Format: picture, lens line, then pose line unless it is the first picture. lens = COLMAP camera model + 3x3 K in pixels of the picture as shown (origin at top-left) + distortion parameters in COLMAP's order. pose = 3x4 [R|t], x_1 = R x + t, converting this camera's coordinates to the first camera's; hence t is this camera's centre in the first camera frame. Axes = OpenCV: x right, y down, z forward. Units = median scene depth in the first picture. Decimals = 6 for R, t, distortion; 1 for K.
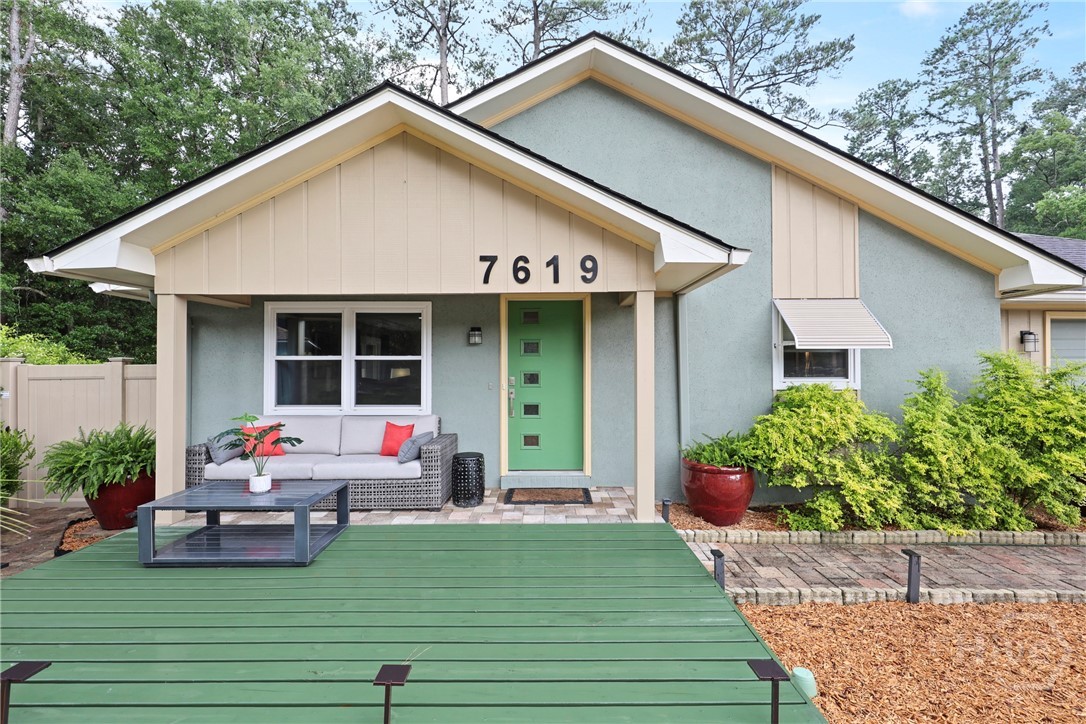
lens RADIAL K [[488.0, 0, 541.1], [0, 488.0, 368.0], [0, 0, 1]] dist [-0.002305, -0.001354]
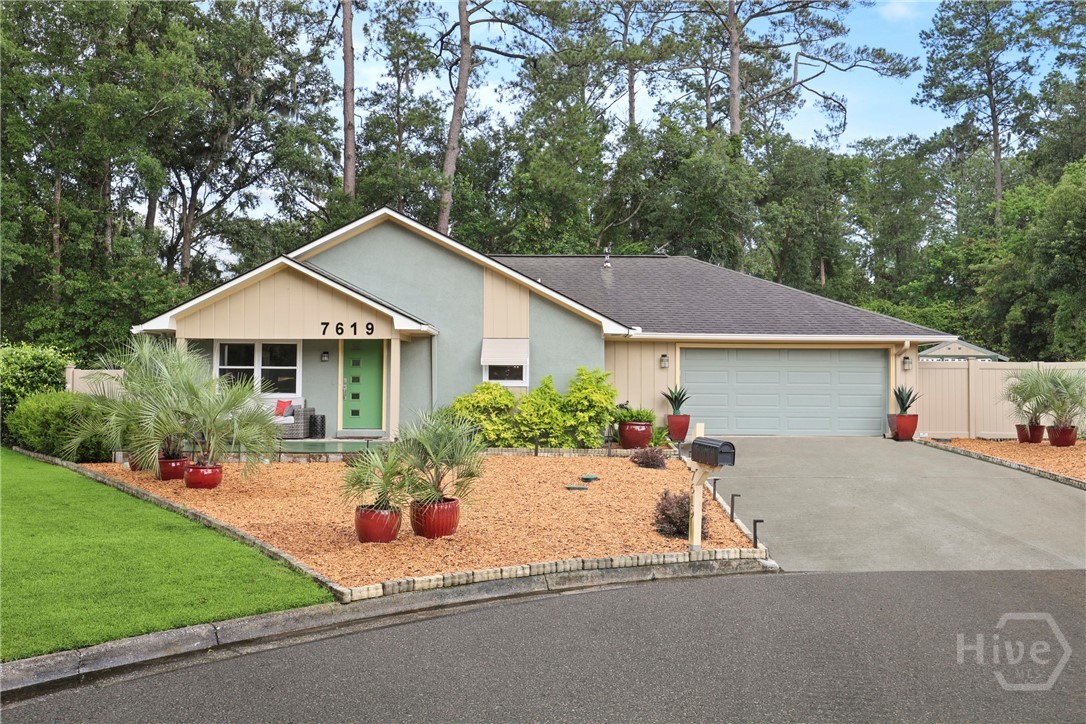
lens RADIAL K [[883.9, 0, 542.9], [0, 883.9, 368.3], [0, 0, 1]] dist [0.002550, -0.001378]
pose [[0.999959, 0.006674, -0.006128, 0.688526], [-0.006816, 0.999700, -0.023531, 0.051113], [0.005969, 0.023572, 0.999704, -2.281383]]
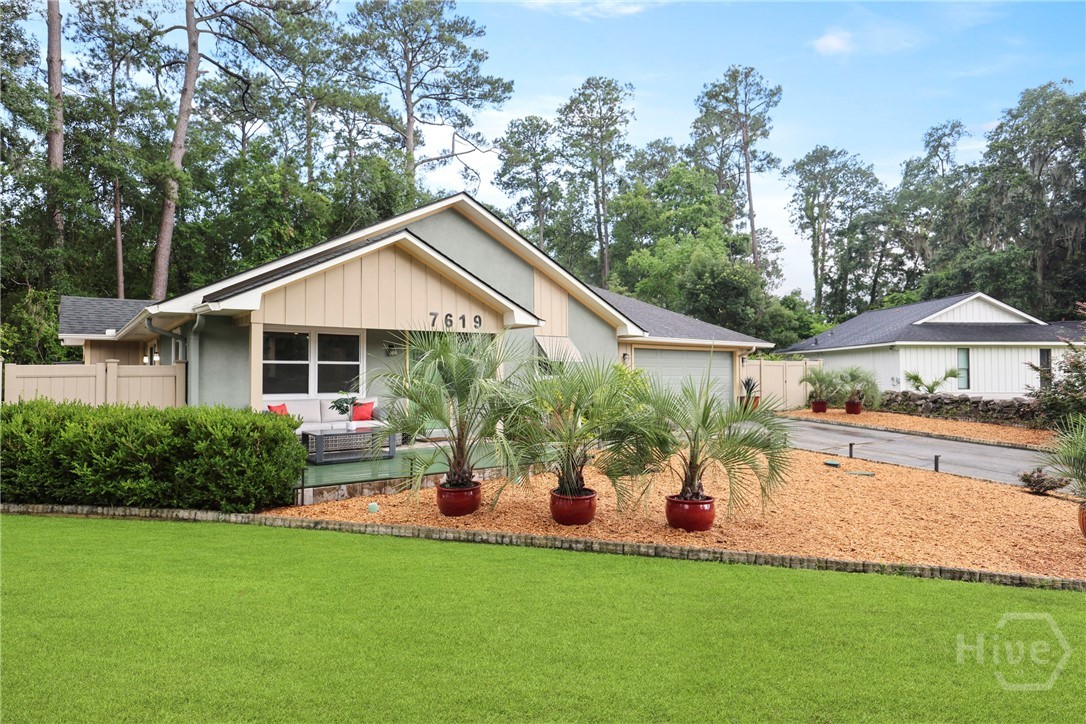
lens RADIAL K [[612.8, 0, 545.9], [0, 612.8, 365.0], [0, 0, 1]] dist [0.001182, -0.001824]
pose [[0.788493, 0.009845, 0.614964, -0.966376], [0.001264, 0.999844, -0.017628, 0.021339], [-0.615042, 0.014677, 0.788358, -0.938823]]
